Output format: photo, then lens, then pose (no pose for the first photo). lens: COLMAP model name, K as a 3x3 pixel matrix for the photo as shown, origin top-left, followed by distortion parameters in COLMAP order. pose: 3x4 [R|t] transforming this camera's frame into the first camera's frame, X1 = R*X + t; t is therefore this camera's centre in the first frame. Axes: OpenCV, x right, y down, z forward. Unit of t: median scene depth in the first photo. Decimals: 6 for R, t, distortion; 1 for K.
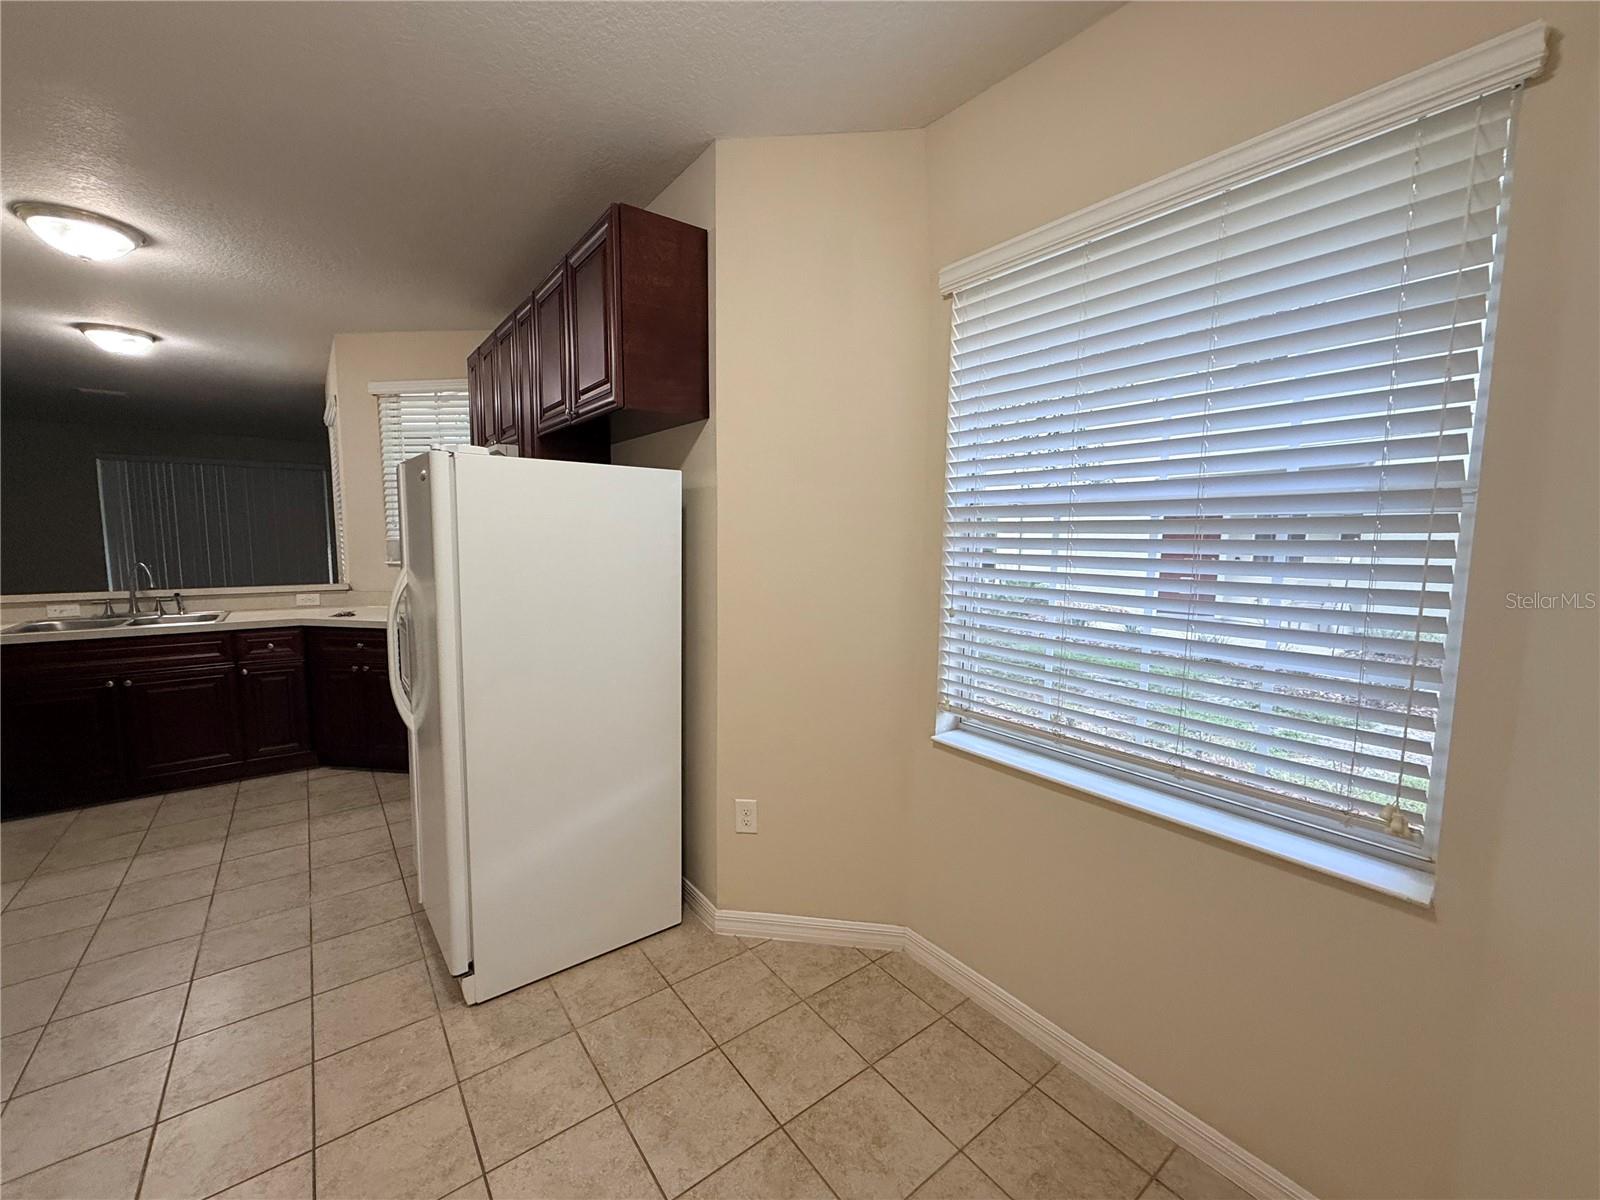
lens RADIAL K [[634.6, 0, 803.4], [0, 634.6, 599.4], [0, 0, 1]] dist [-0.002108, 0.000927]
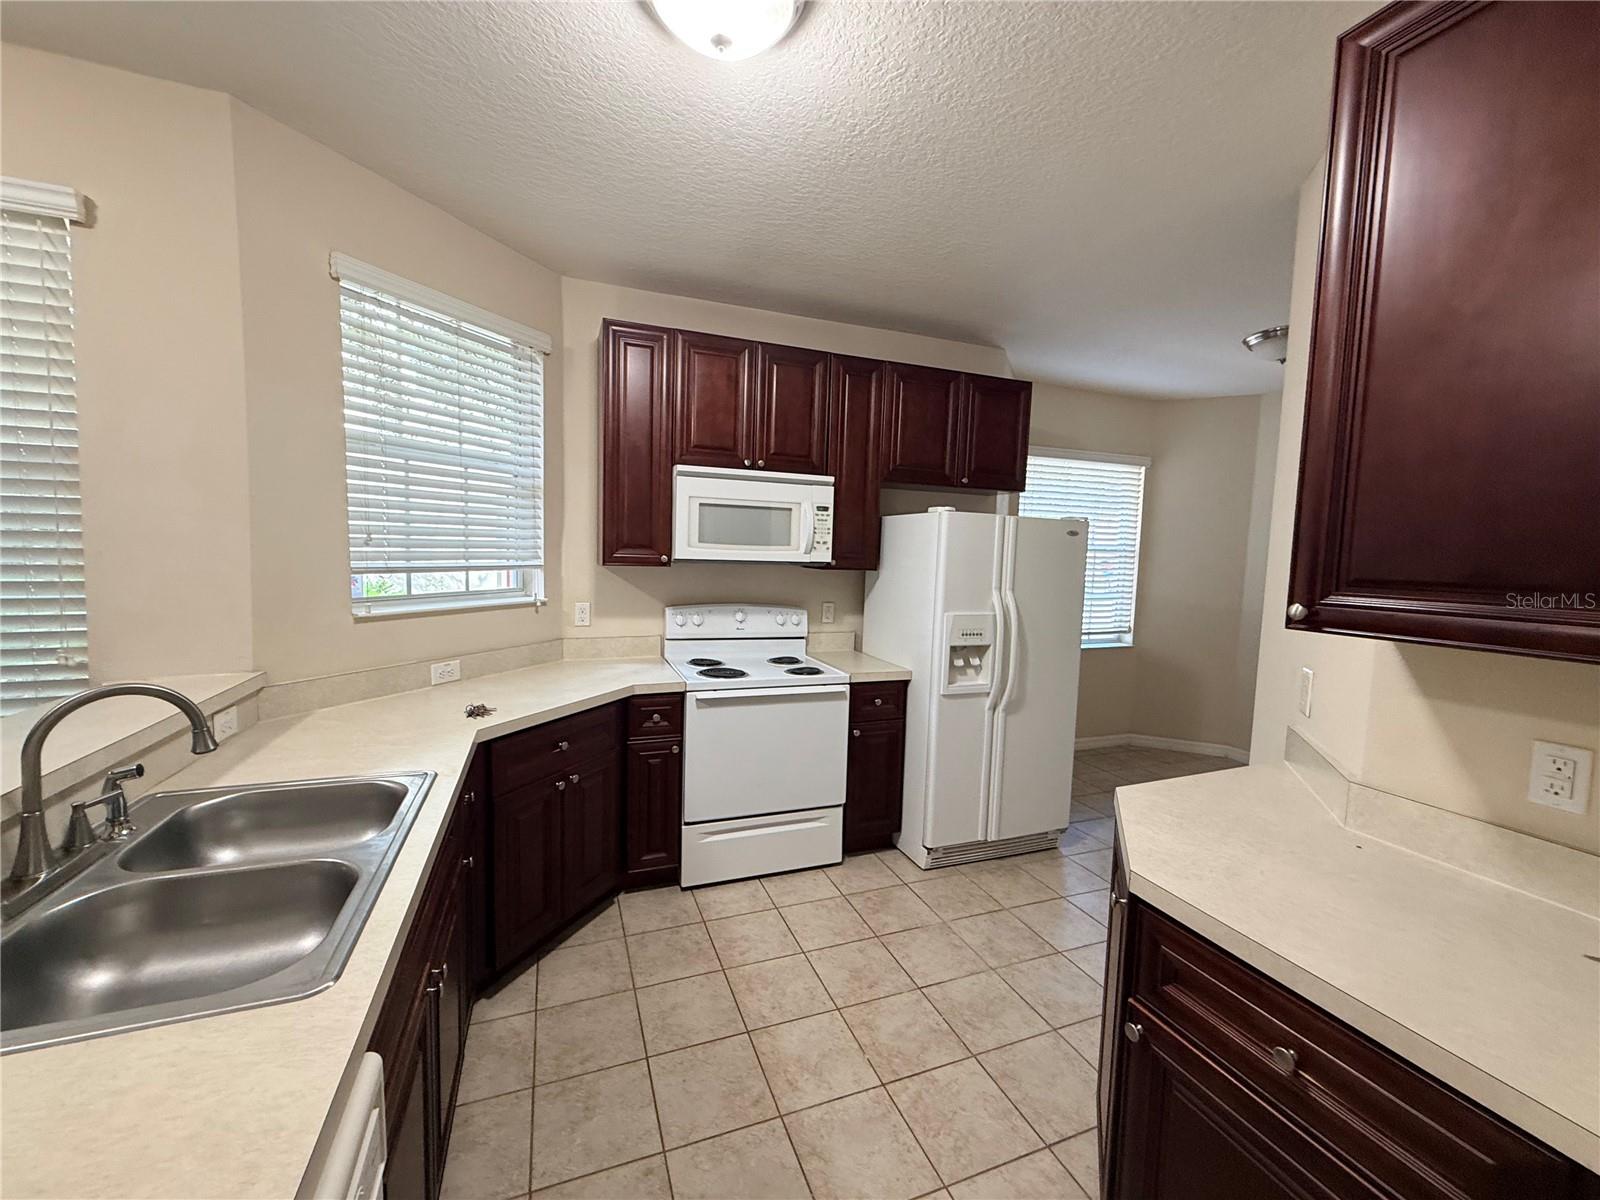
lens RADIAL K [[634.6, 0, 799.5], [0, 634.6, 598.1], [0, 0, 1]] dist [-0.002108, 0.000927]
pose [[0.288211, -0.074284, 0.954681, -0.882145], [0.071566, 0.995869, 0.055883, -0.061773], [-0.954889, 0.052217, 0.292337, 0.437519]]
